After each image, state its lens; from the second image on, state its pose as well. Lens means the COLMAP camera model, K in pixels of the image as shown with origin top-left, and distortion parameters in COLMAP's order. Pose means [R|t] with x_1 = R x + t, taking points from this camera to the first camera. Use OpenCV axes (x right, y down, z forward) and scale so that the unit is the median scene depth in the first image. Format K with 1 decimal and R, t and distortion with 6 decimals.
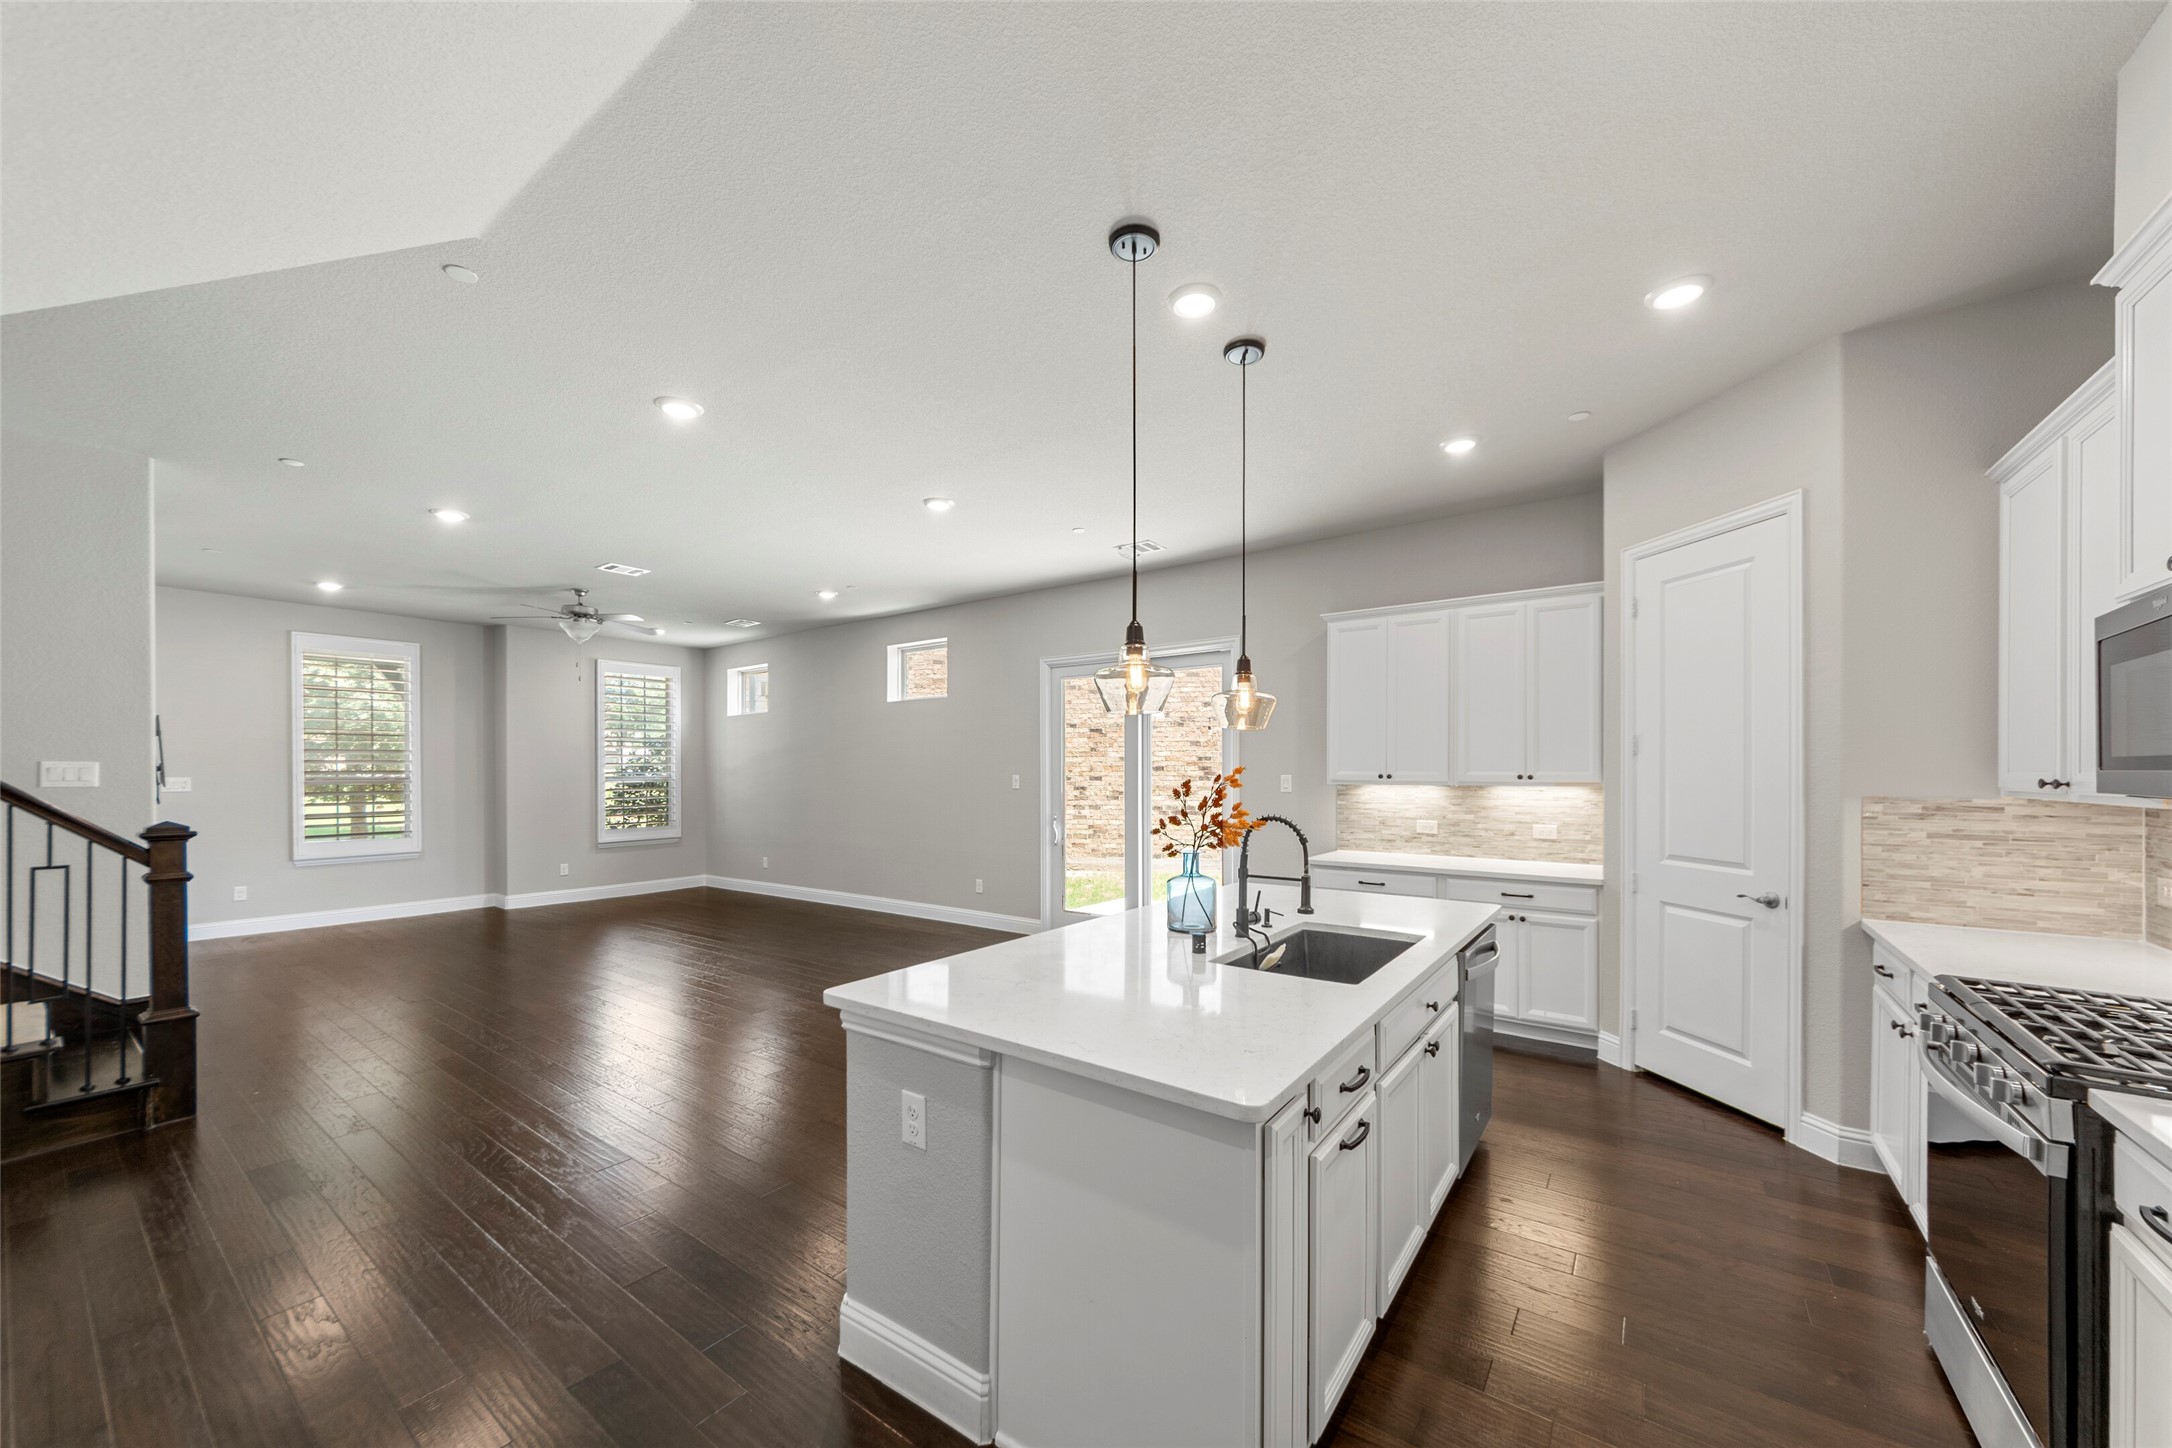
lens RADIAL K [[788.0, 0, 1084.9], [0, 788.0, 774.4], [0, 0, 1]] dist [0.000867, 0.000030]
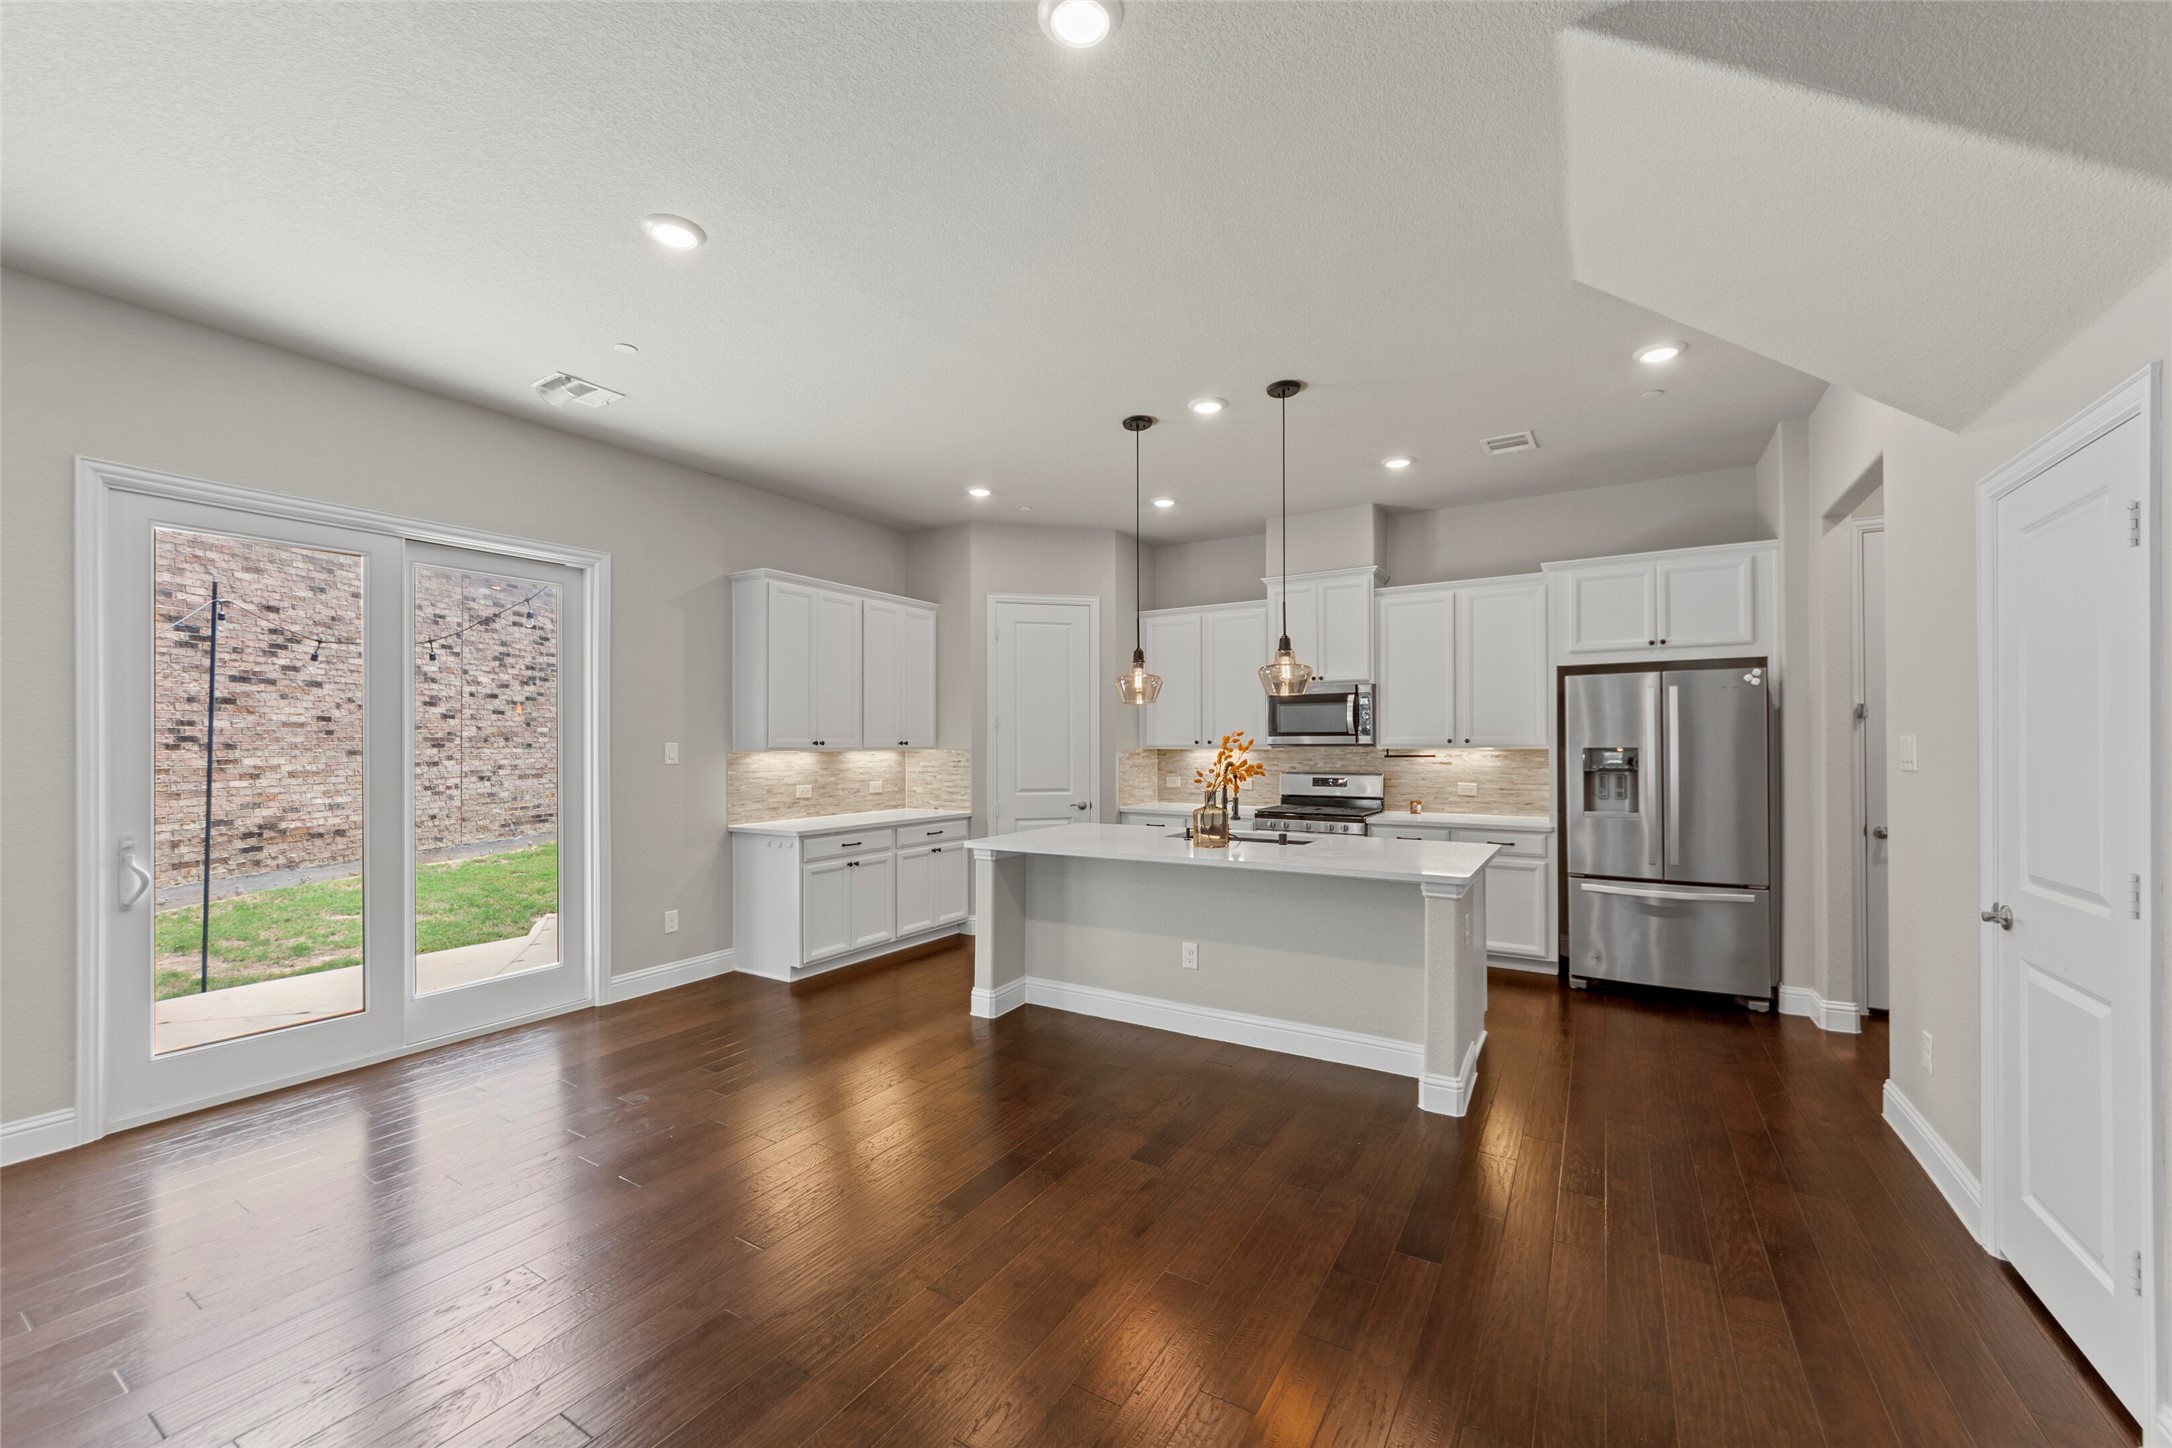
lens RADIAL K [[828.8, 0, 1097.1], [0, 828.8, 744.1], [0, 0, 1]] dist [-0.001431, -0.000481]
pose [[-0.084422, 0.001281, 0.996429, -0.764861], [0.009160, 0.999958, -0.000510, 0.008100], [-0.996388, 0.009085, -0.084431, 0.762845]]
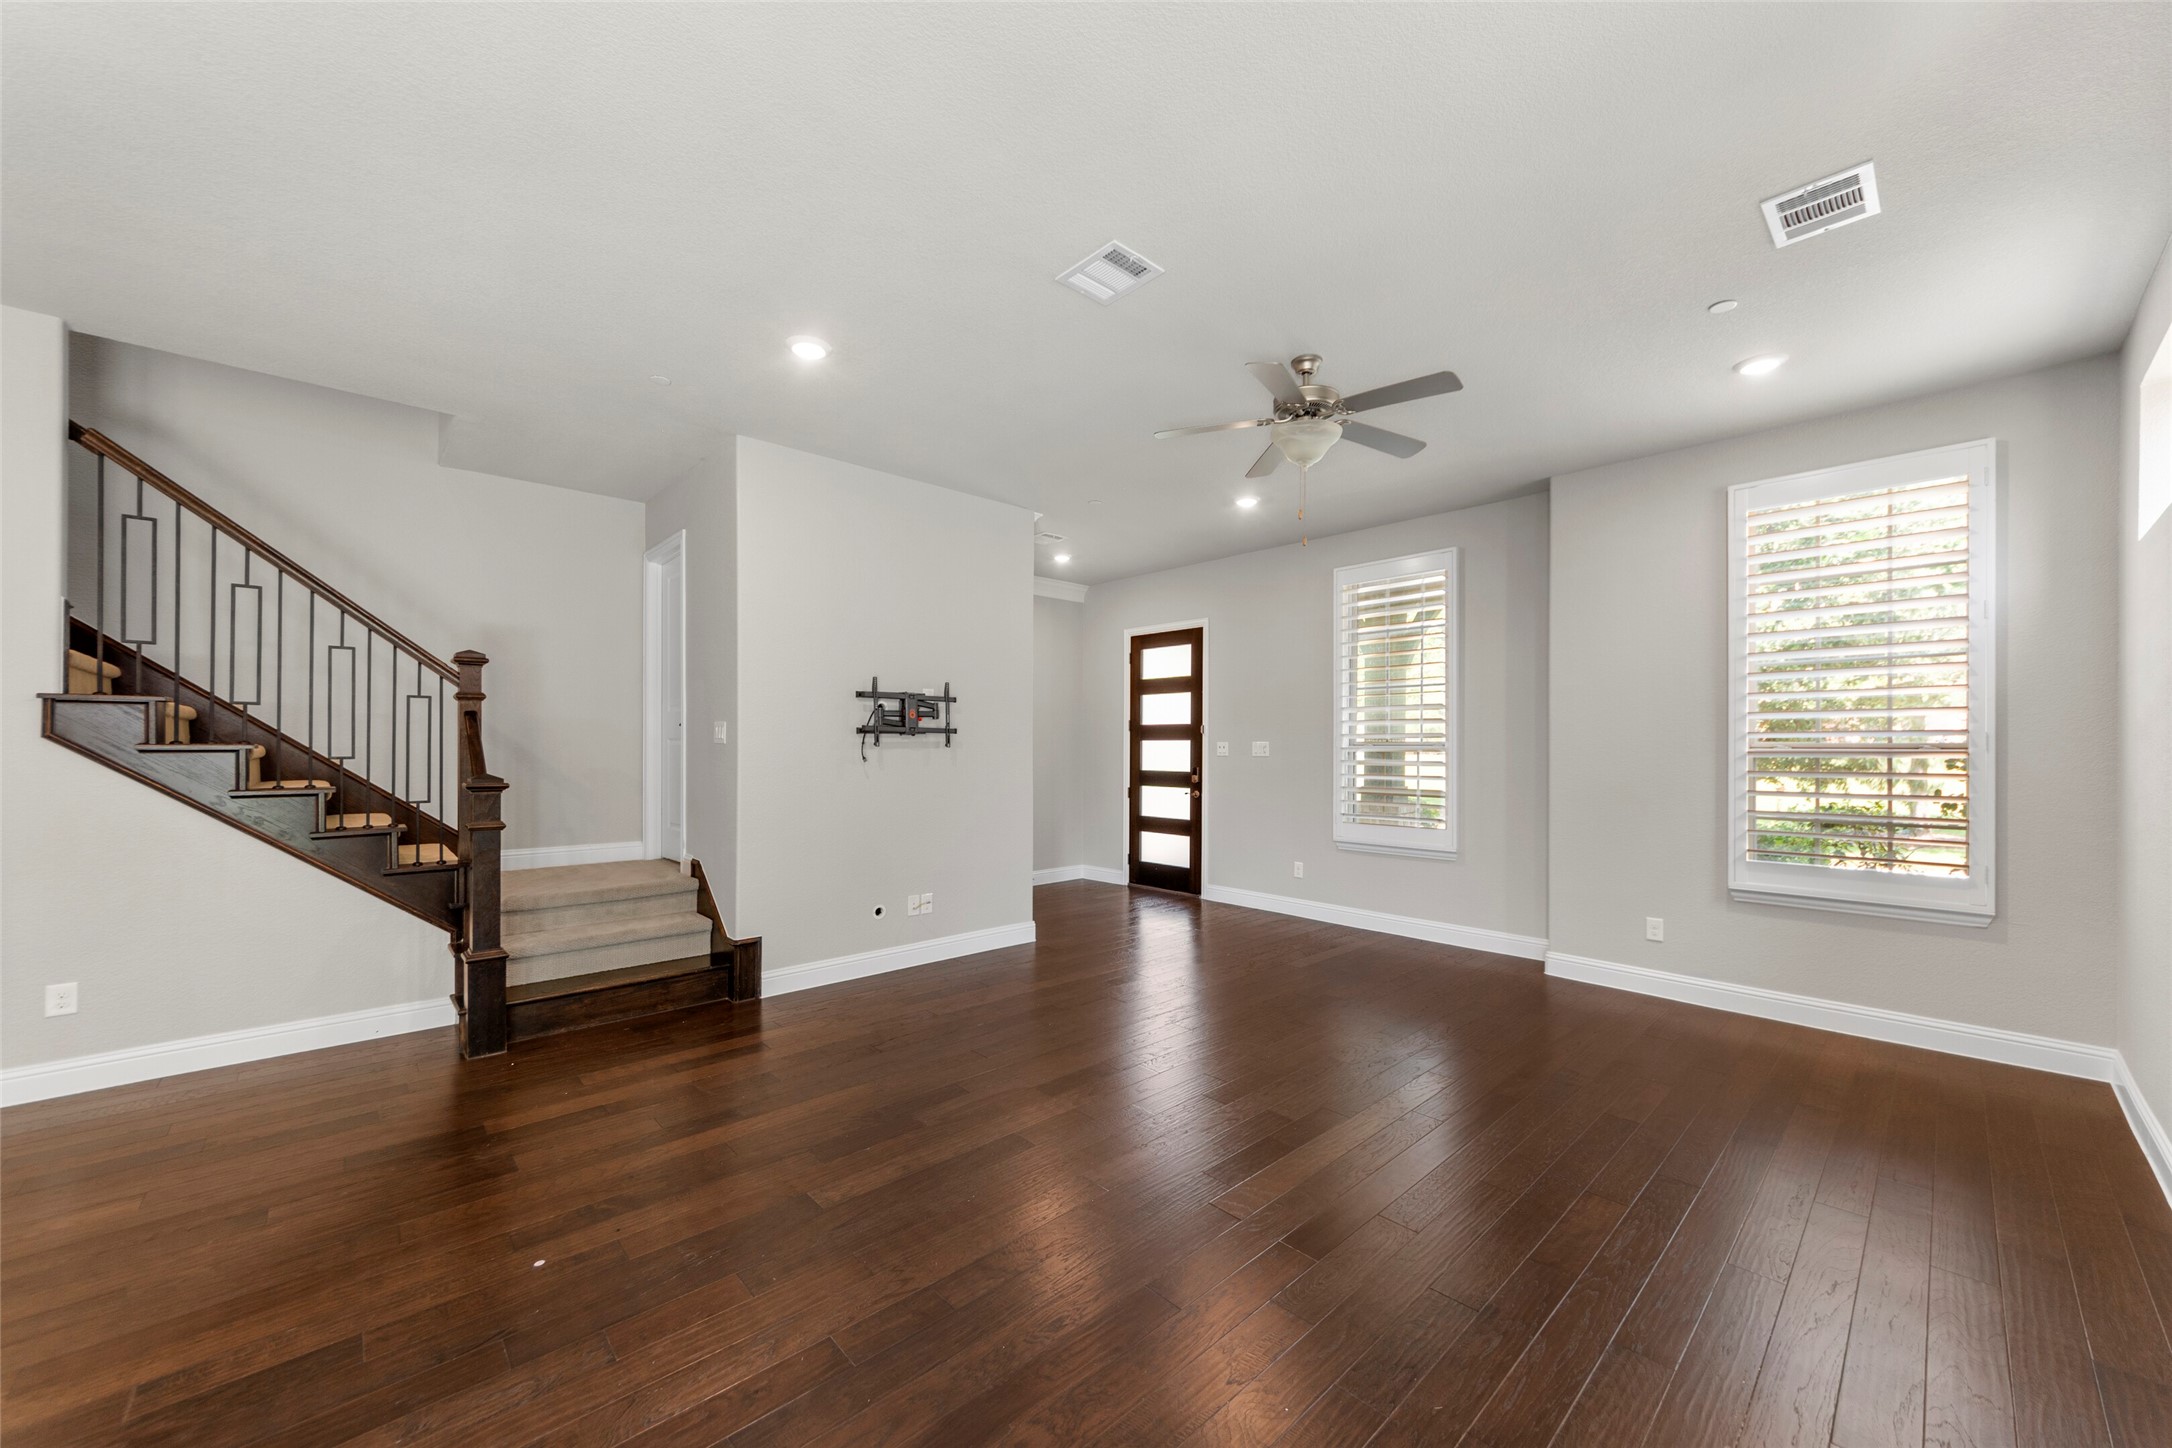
lens RADIAL K [[818.2, 0, 1093.3], [0, 818.2, 739.6], [0, 0, 1]] dist [-0.001792, -0.000200]
pose [[-0.181852, -0.004621, -0.983315, -0.155221], [-0.006597, 0.999972, -0.003479, 0.009123], [0.983304, 0.005854, -0.181877, 1.422497]]
